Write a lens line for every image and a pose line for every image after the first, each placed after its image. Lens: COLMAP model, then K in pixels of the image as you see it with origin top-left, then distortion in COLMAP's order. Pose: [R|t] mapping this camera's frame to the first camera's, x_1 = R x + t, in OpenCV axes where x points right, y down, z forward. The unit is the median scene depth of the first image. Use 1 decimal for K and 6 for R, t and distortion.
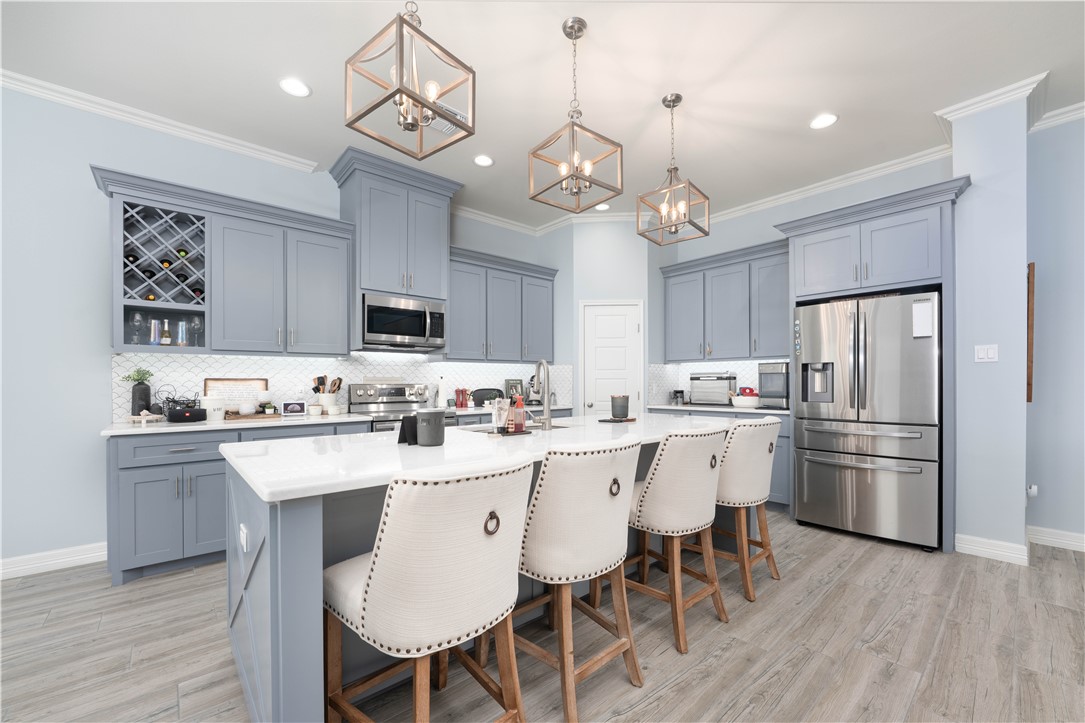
lens RADIAL K [[464.9, 0, 542.5], [0, 464.9, 361.5], [0, 0, 1]] dist [0.001401, 0.000017]
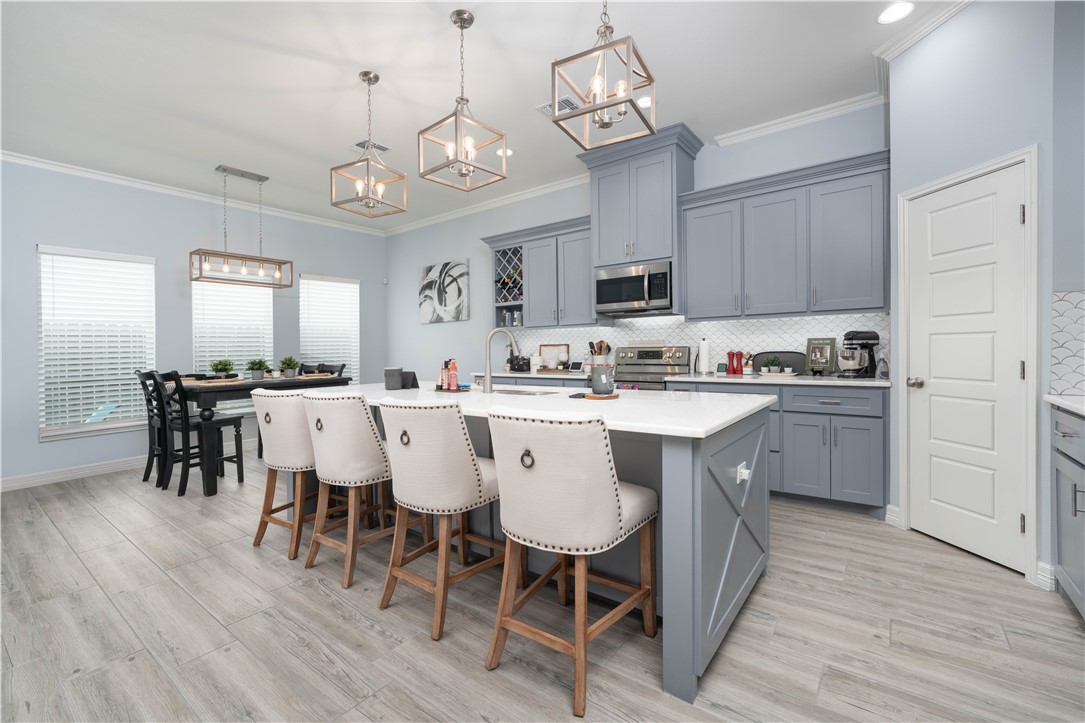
lens RADIAL K [[462.5, 0, 544.8], [0, 462.5, 351.2], [0, 0, 1]] dist [-0.024473, 0.000018]
pose [[0.179337, 0.006815, -0.983764, 0.746357], [0.062012, 0.997909, 0.018217, 0.027129], [0.981831, -0.064273, 0.178540, 0.654978]]
